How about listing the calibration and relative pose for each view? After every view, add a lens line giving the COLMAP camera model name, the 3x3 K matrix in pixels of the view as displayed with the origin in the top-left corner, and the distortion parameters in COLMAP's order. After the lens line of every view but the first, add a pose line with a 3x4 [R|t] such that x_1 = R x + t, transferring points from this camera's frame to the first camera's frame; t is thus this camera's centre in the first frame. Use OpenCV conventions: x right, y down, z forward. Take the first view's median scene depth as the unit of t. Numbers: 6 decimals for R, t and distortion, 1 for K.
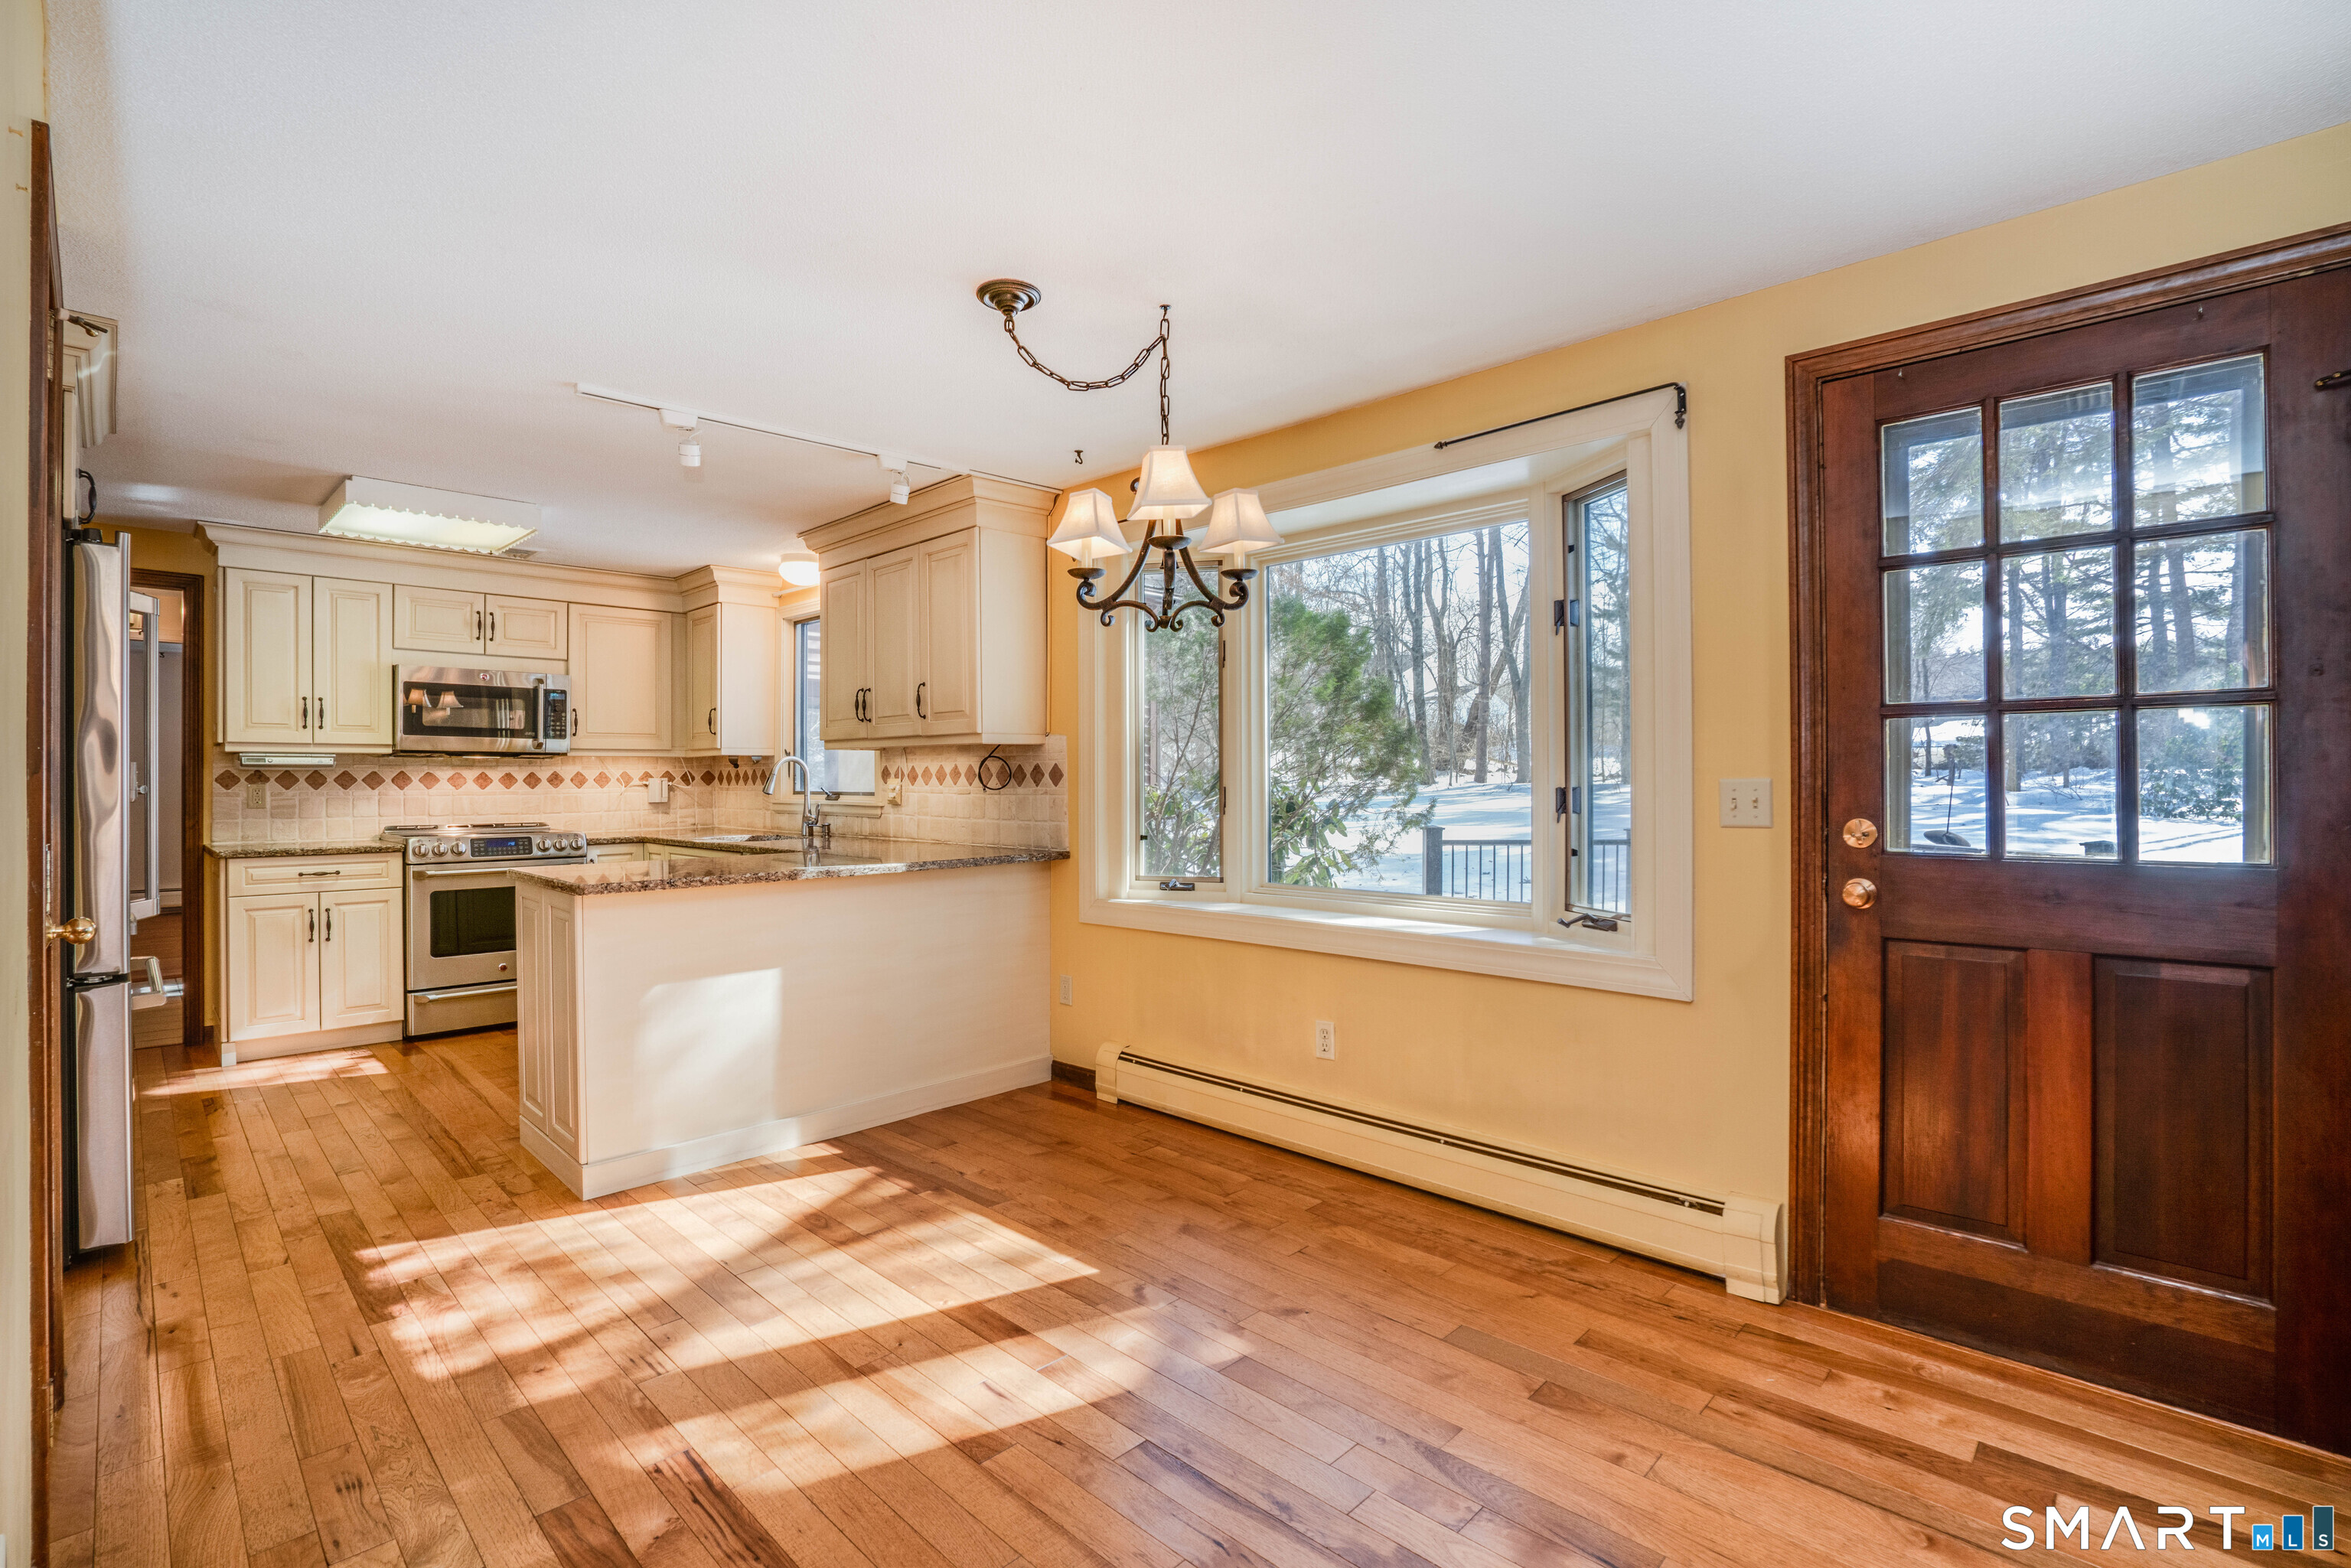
lens RADIAL K [[1081.7, 0, 1171.8], [0, 1081.7, 779.8], [0, 0, 1]] dist [-0.003610, -0.000148]
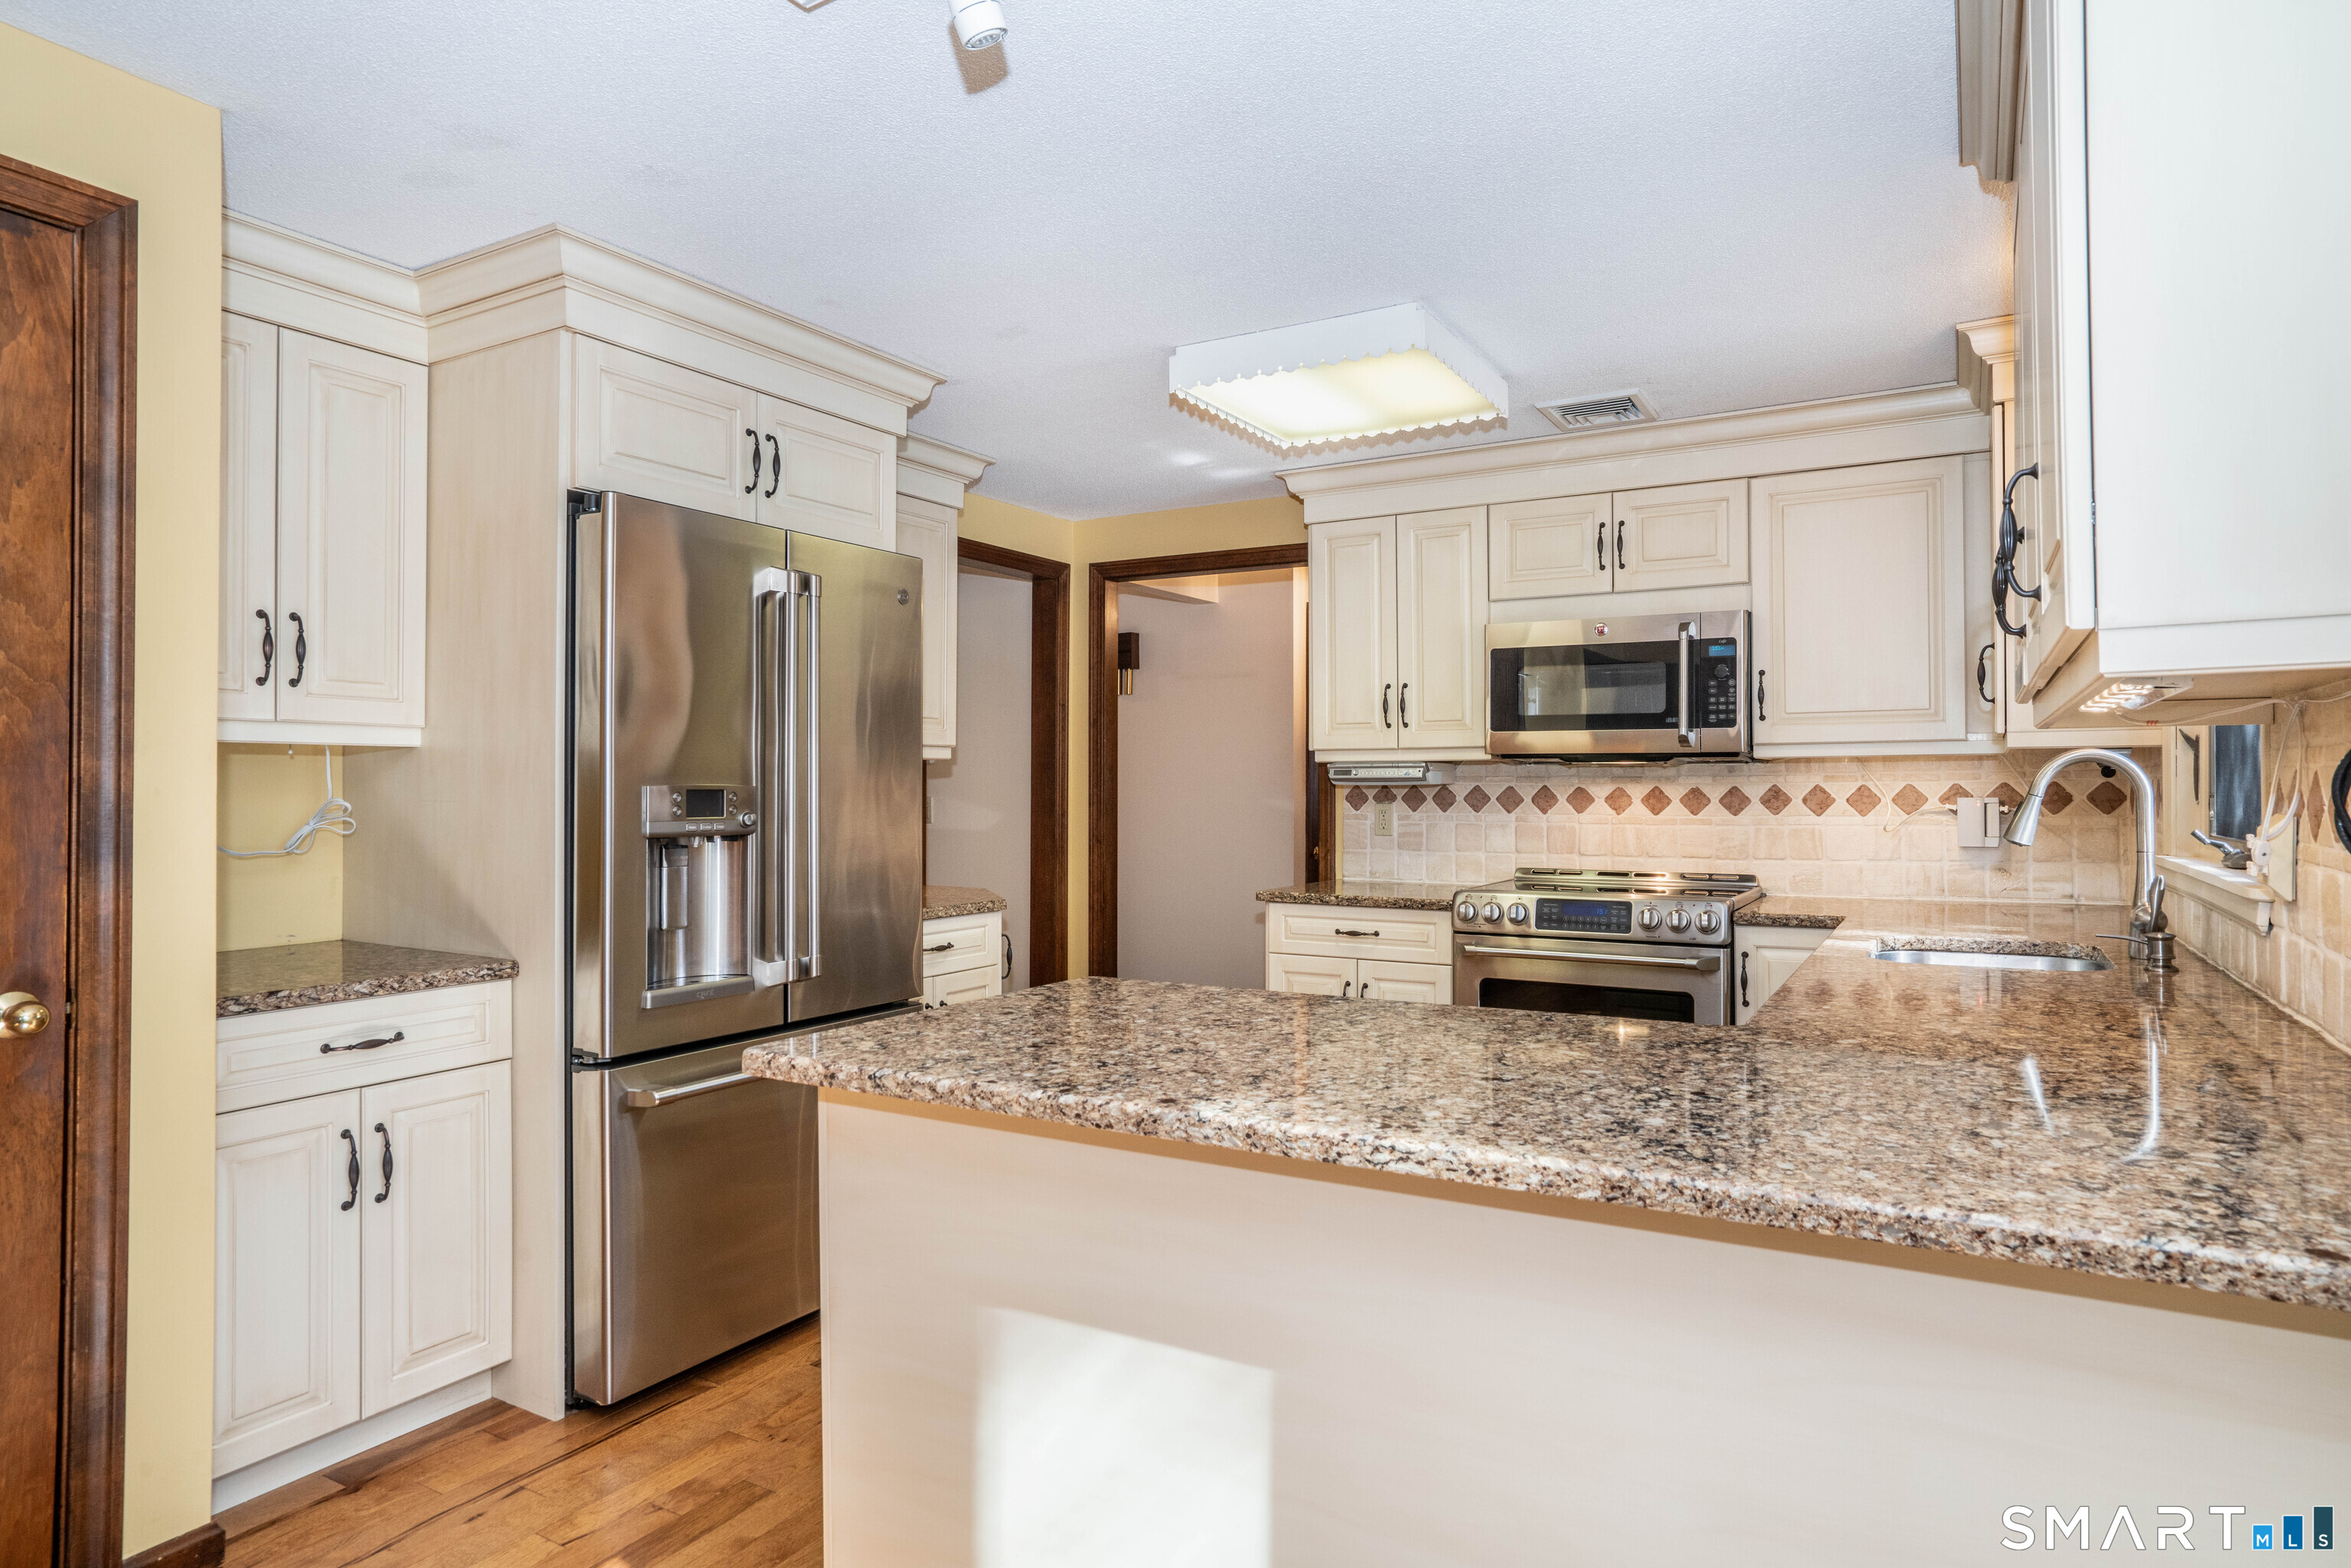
lens RADIAL K [[1372.4, 0, 1169.3], [0, 1372.4, 776.8], [0, 0, 1]] dist [0.000026, -0.000063]
pose [[0.252346, -0.005727, -0.967620, 0.045870], [-0.000218, 0.999982, -0.005975, -0.009000], [0.967637, 0.001719, 0.252340, 0.607525]]
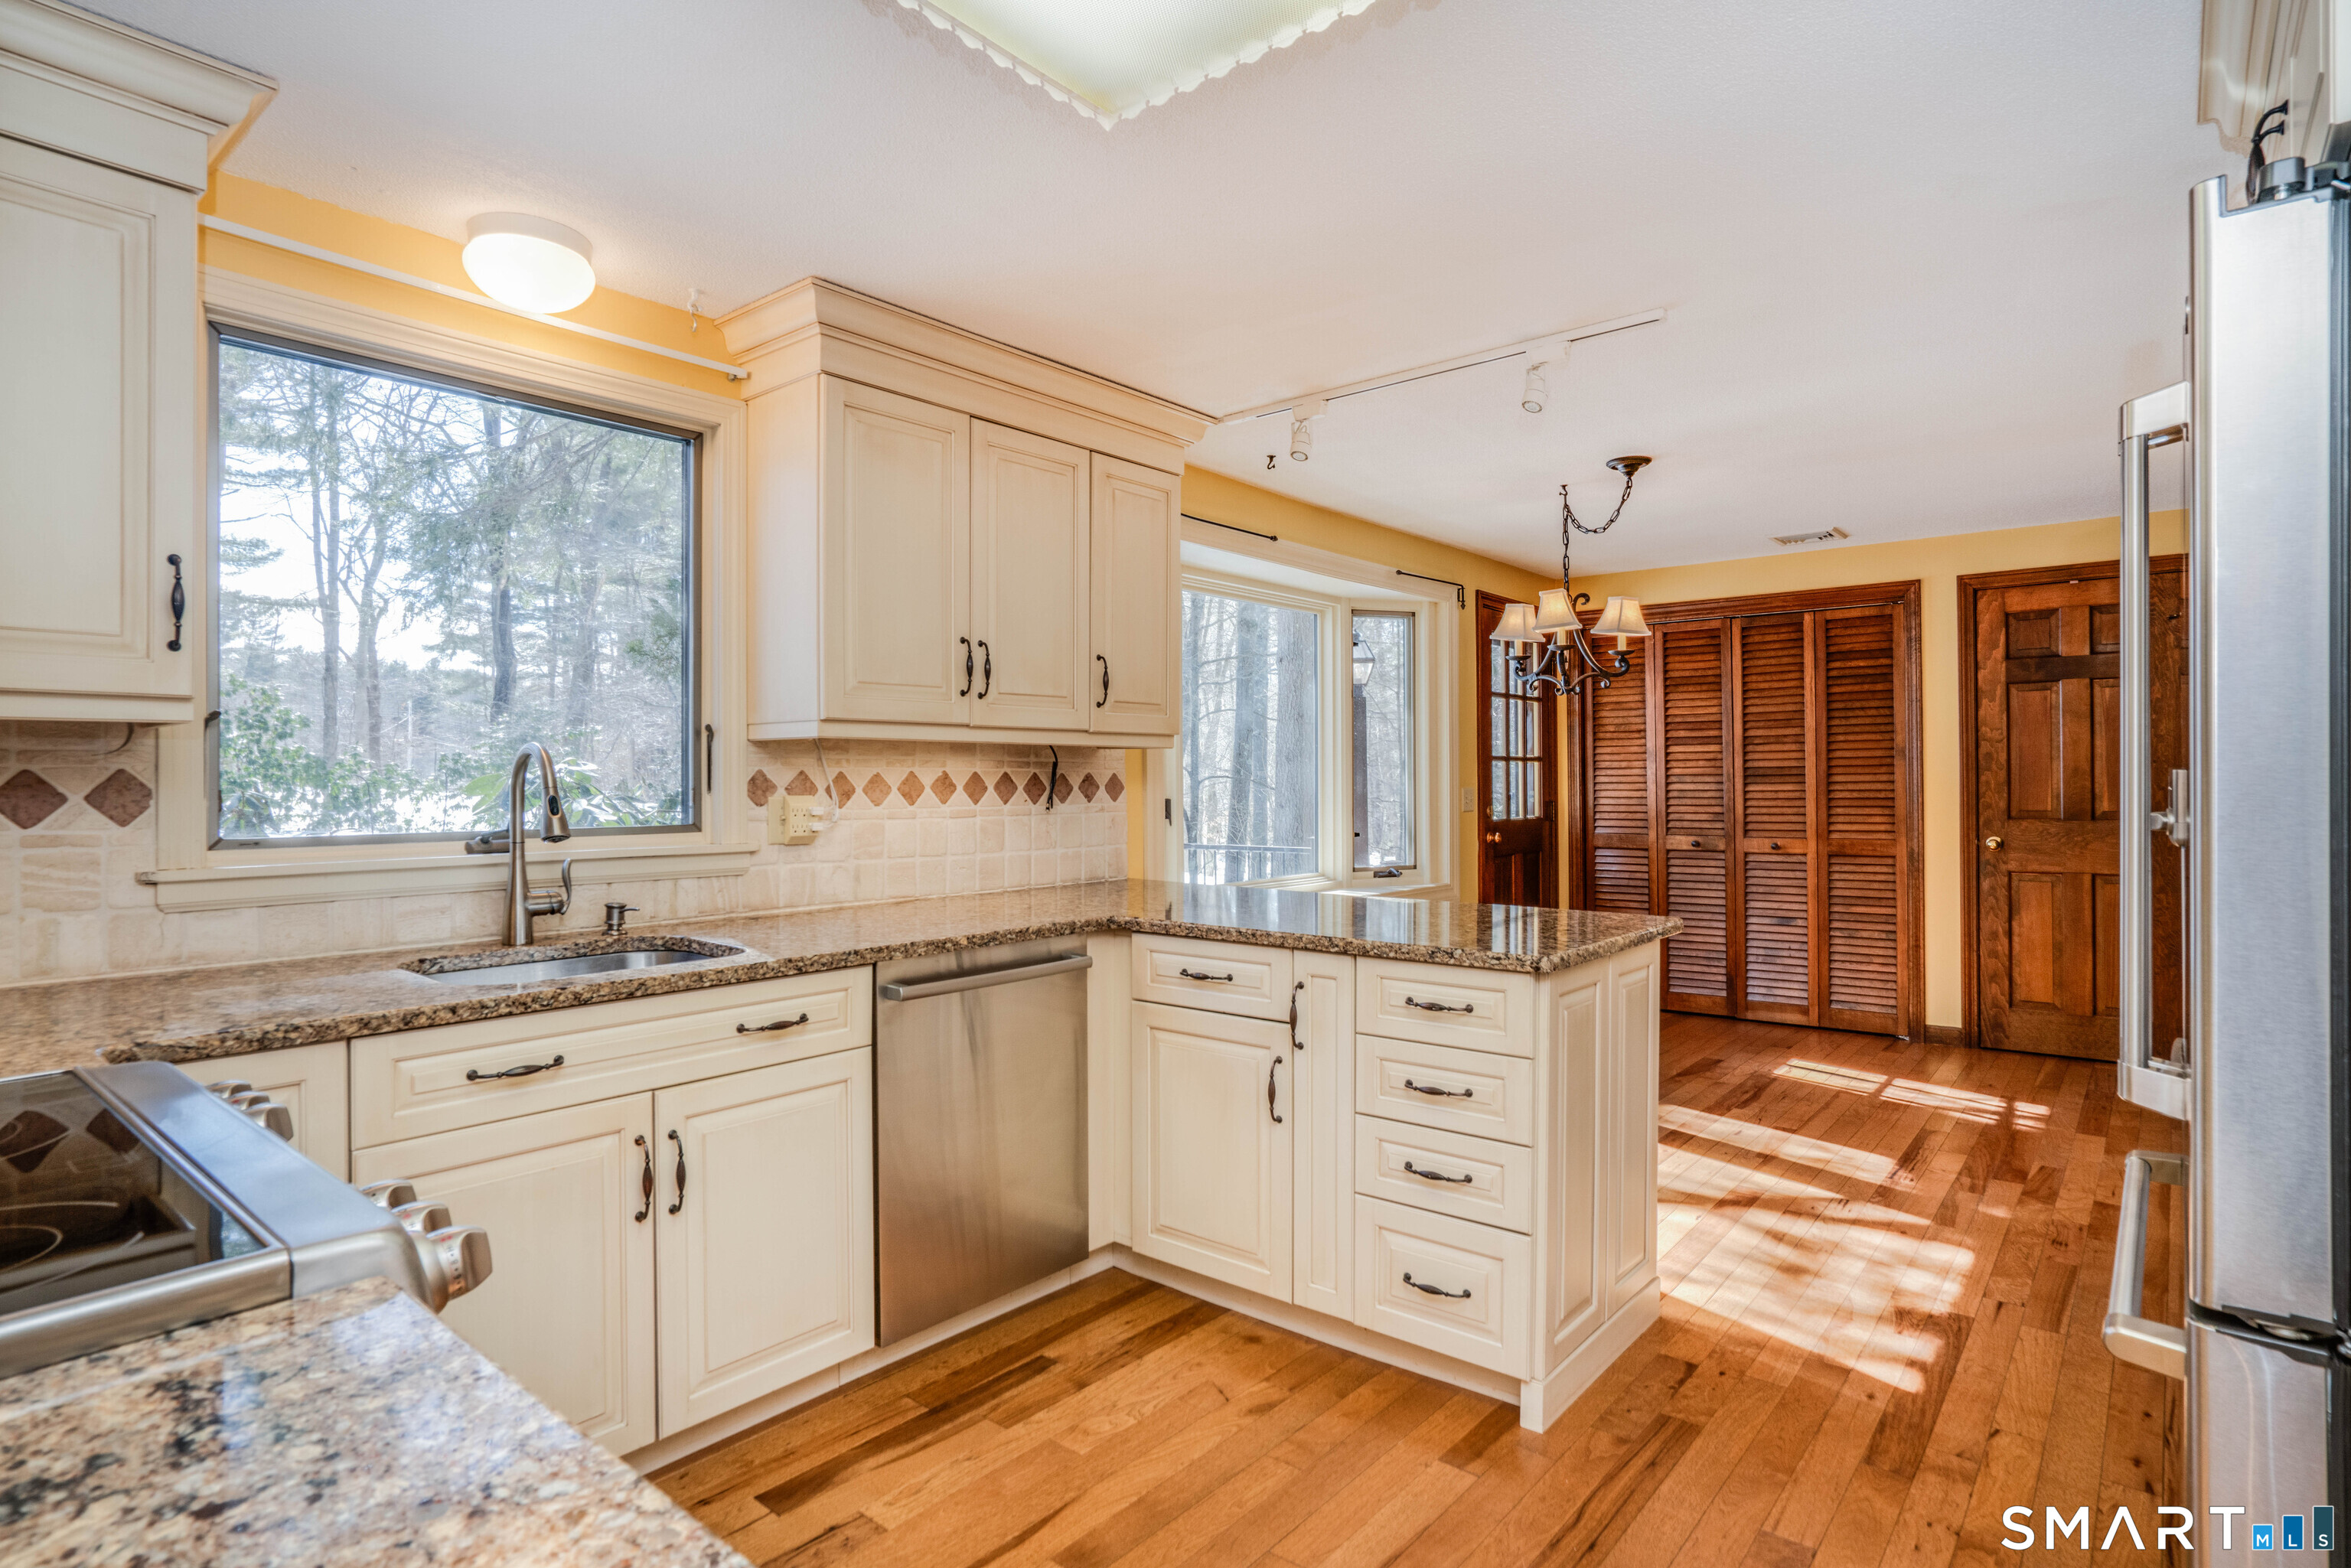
lens RADIAL K [[1194.3, 0, 1177.5], [0, 1194.3, 784.3], [0, 0, 1]] dist [-0.000107, 0.000221]
pose [[-0.093945, 0.007648, 0.995548, -0.888642], [0.006713, 0.999953, -0.007049, -0.000421], [-0.995555, 0.006021, -0.093992, 0.912854]]
